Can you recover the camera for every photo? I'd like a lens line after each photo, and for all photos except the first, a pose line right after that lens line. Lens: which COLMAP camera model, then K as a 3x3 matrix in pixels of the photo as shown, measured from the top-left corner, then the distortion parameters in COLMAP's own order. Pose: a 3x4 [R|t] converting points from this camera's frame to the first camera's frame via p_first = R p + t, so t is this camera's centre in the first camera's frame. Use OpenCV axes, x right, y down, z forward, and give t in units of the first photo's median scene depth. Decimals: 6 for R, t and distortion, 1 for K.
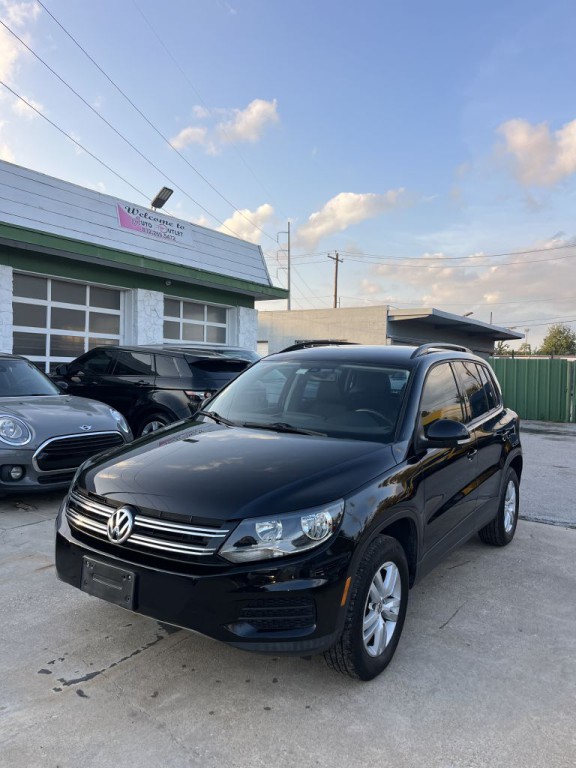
lens RADIAL K [[545.7, 0, 288.0], [0, 545.7, 384.0], [0, 0, 1]] dist [0.002535, -0.005144]
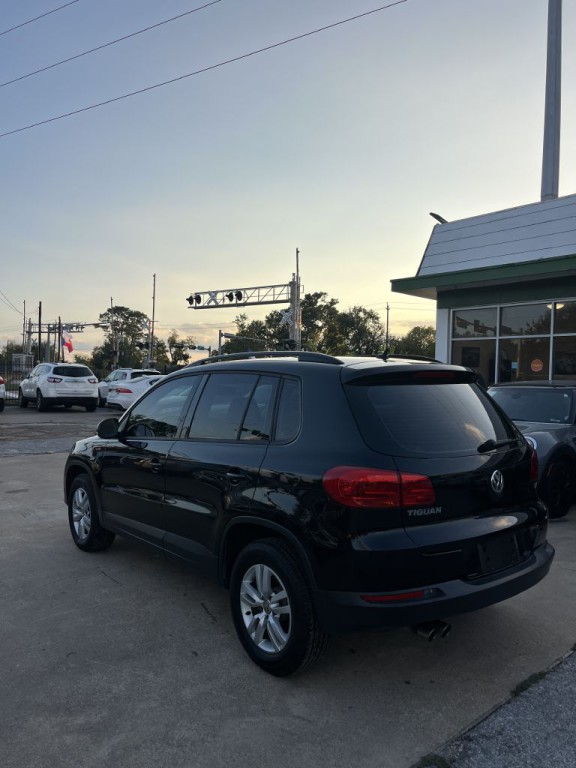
lens RADIAL K [[598.4, 0, 289.7], [0, 598.4, 386.1], [0, 0, 1]] dist [0.006541, 0.002267]
pose [[-0.268935, -0.015569, -0.963033, 1.136858], [-0.054785, 0.998498, -0.000843, -0.015835], [0.961599, 0.052533, -0.269384, 1.316731]]
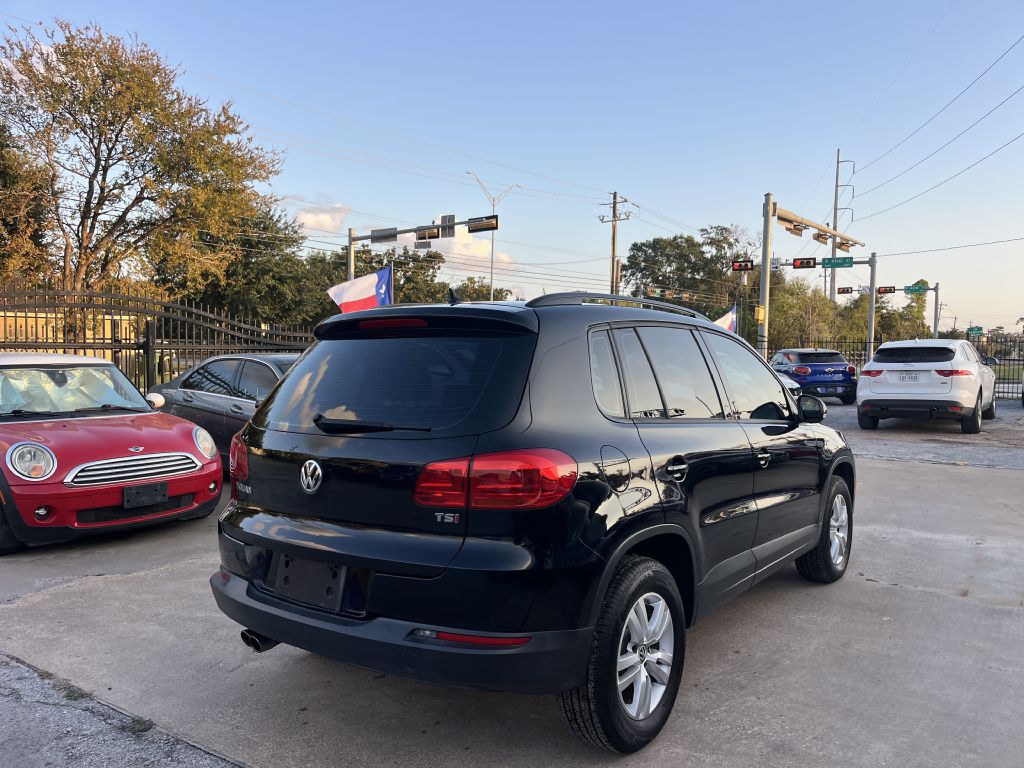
lens RADIAL K [[798.2, 0, 512.0], [0, 798.2, 384.0], [0, 0, 1]] dist [-0.002421, -0.007422]
pose [[-0.997762, -0.026617, 0.061332, 0.187136], [-0.022466, 0.997472, 0.067408, -0.037923], [-0.062972, 0.065880, -0.995839, 1.987386]]
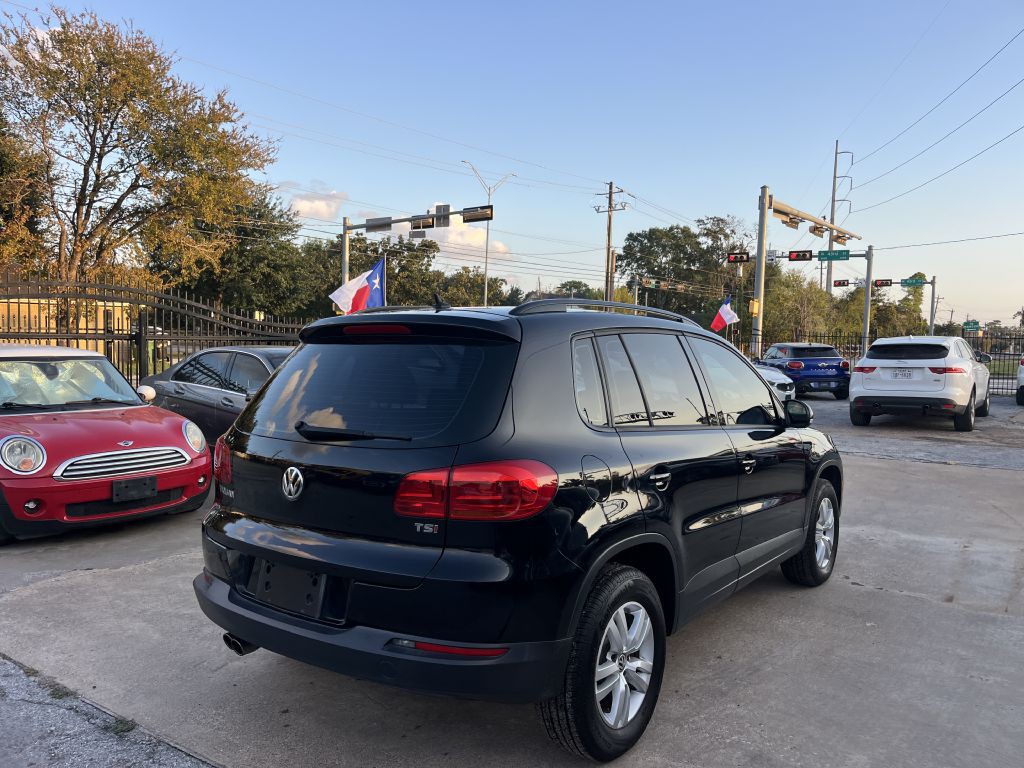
lens RADIAL K [[797.5, 0, 501.5], [0, 797.5, 381.9], [0, 0, 1]] dist [-0.001598, -0.009160]
pose [[-0.996997, -0.037735, 0.067630, 0.177355], [-0.032272, 0.996263, 0.080121, -0.055381], [-0.070401, 0.077698, -0.994488, 1.984707]]
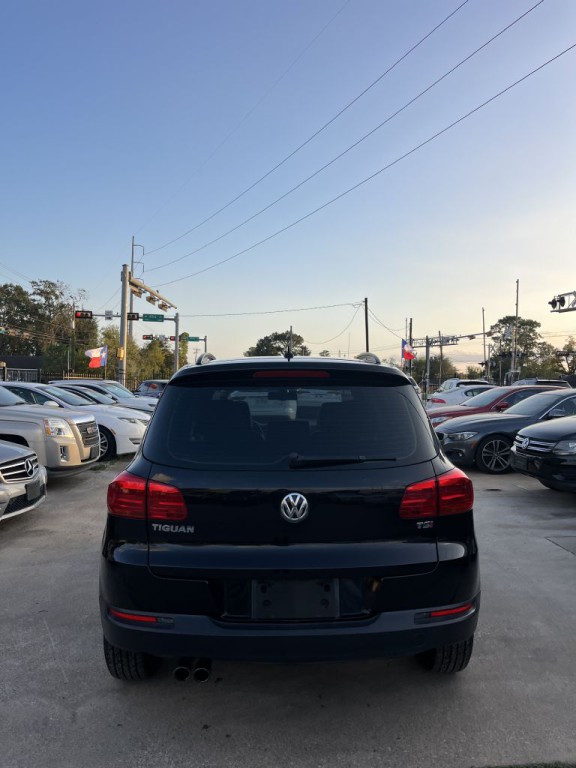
lens RADIAL K [[598.2, 0, 288.4], [0, 598.2, 380.2], [0, 0, 1]] dist [-0.001598, -0.009160]
pose [[-0.808100, -0.036274, -0.587928, 0.724828], [-0.048288, 0.998822, 0.004746, -0.037112], [0.587063, 0.032225, -0.808899, 1.804418]]
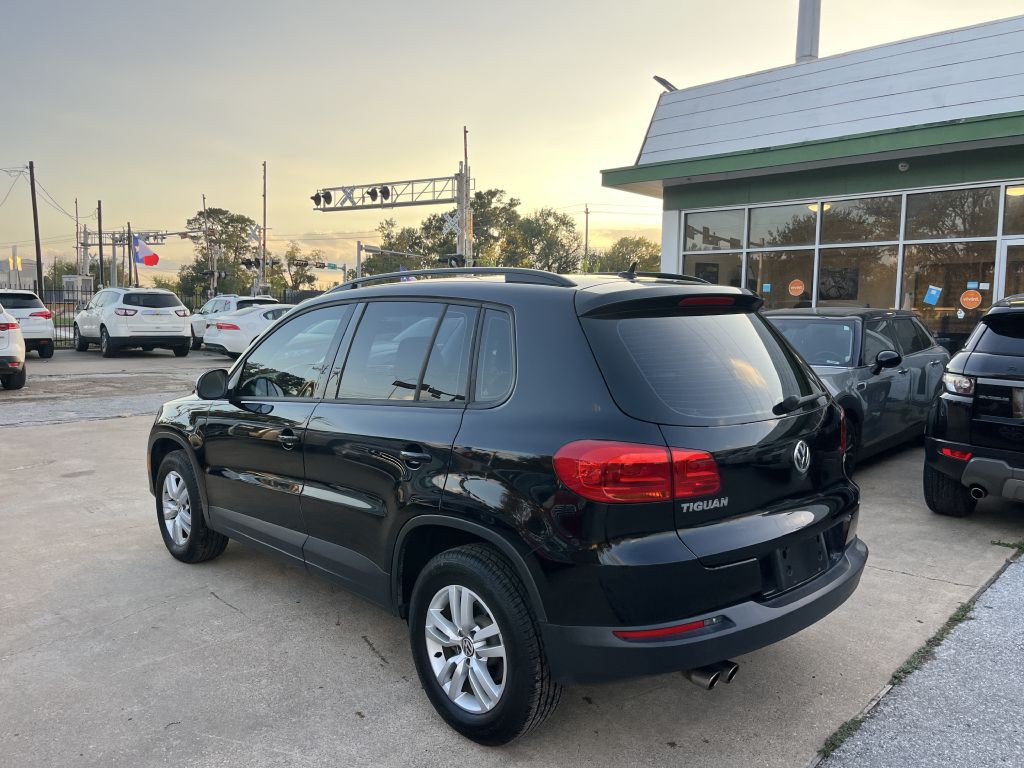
lens RADIAL K [[797.9, 0, 518.3], [0, 797.9, 381.6], [0, 0, 1]] dist [0.006541, 0.002267]
pose [[-0.190195, 0.064748, -0.979609, 1.062944], [-0.046289, 0.996122, 0.074826, -0.015842], [0.980654, 0.059577, -0.186460, 1.259697]]
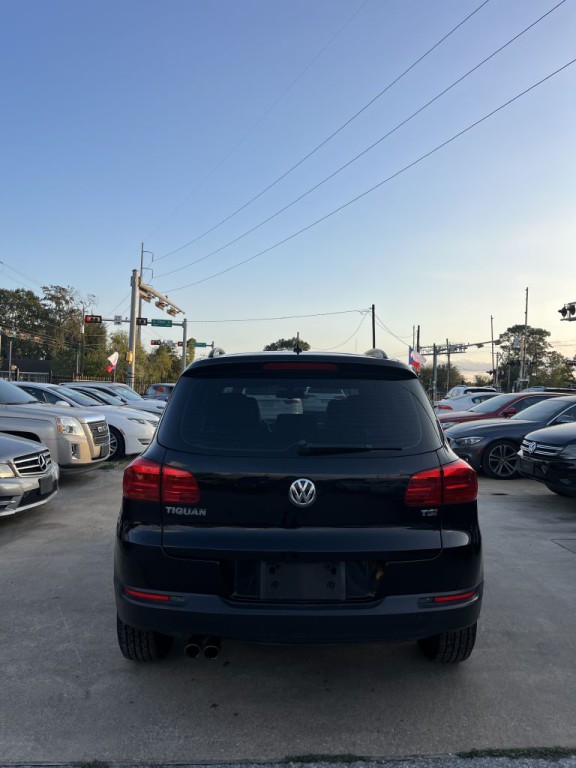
lens RADIAL K [[598.6, 0, 276.5], [0, 598.6, 381.2], [0, 0, 1]] dist [-0.002421, -0.007422]
pose [[-0.824900, -0.051362, -0.562941, 0.740199], [-0.059134, 0.998240, -0.004427, -0.019756], [0.562177, 0.029637, -0.826486, 1.821228]]
